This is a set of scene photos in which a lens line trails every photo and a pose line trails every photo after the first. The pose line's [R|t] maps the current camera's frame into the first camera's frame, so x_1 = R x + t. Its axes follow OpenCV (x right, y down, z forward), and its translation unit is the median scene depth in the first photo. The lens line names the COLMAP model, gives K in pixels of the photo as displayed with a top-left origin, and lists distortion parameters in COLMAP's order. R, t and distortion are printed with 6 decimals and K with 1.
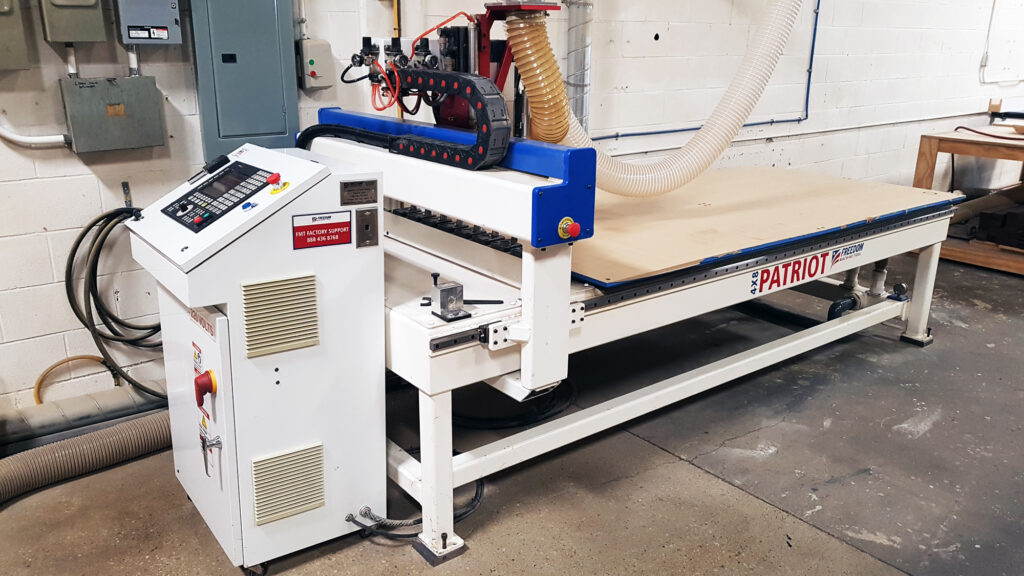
lens RADIAL K [[804.7, 0, 512.0], [0, 804.7, 288.0], [0, 0, 1]] dist [-0.008268, -0.003645]
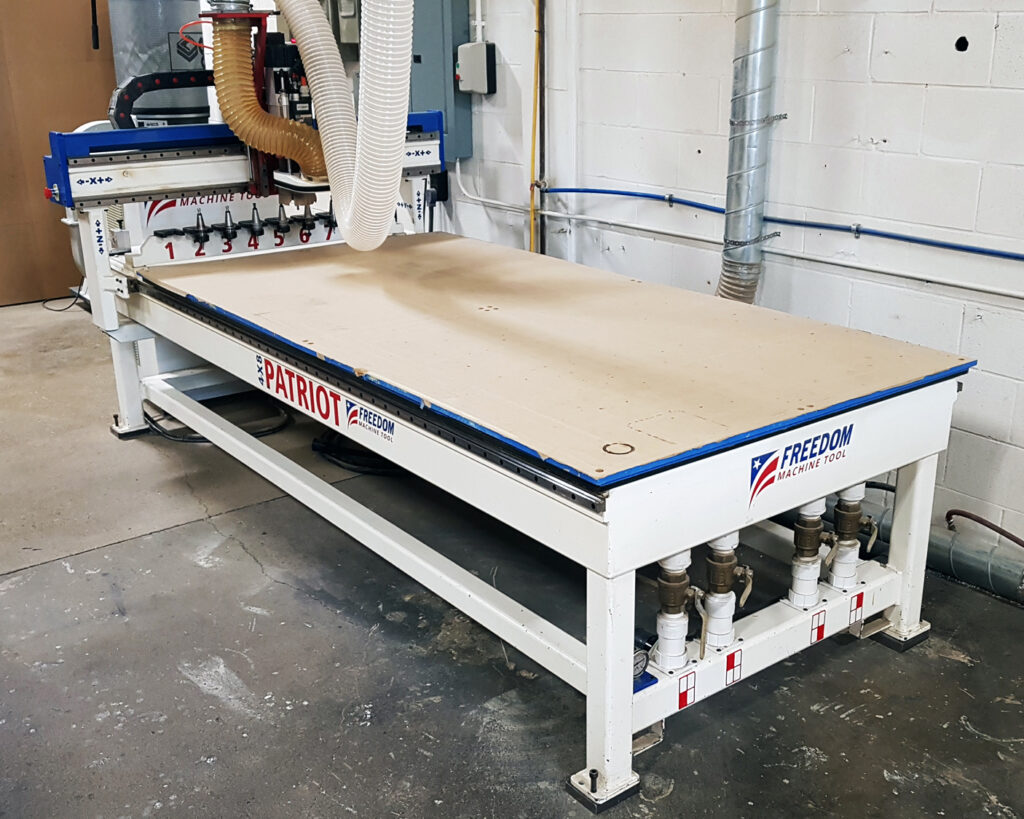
lens RADIAL K [[1121.6, 0, 512.0], [0, 1121.6, 409.5], [0, 0, 1]] dist [0.018562, -0.004209]
pose [[0.004067, 0.323409, -0.946250, 1.263480], [-0.292219, 0.905339, 0.308171, -0.354497], [0.956343, 0.275259, 0.098188, 1.076313]]
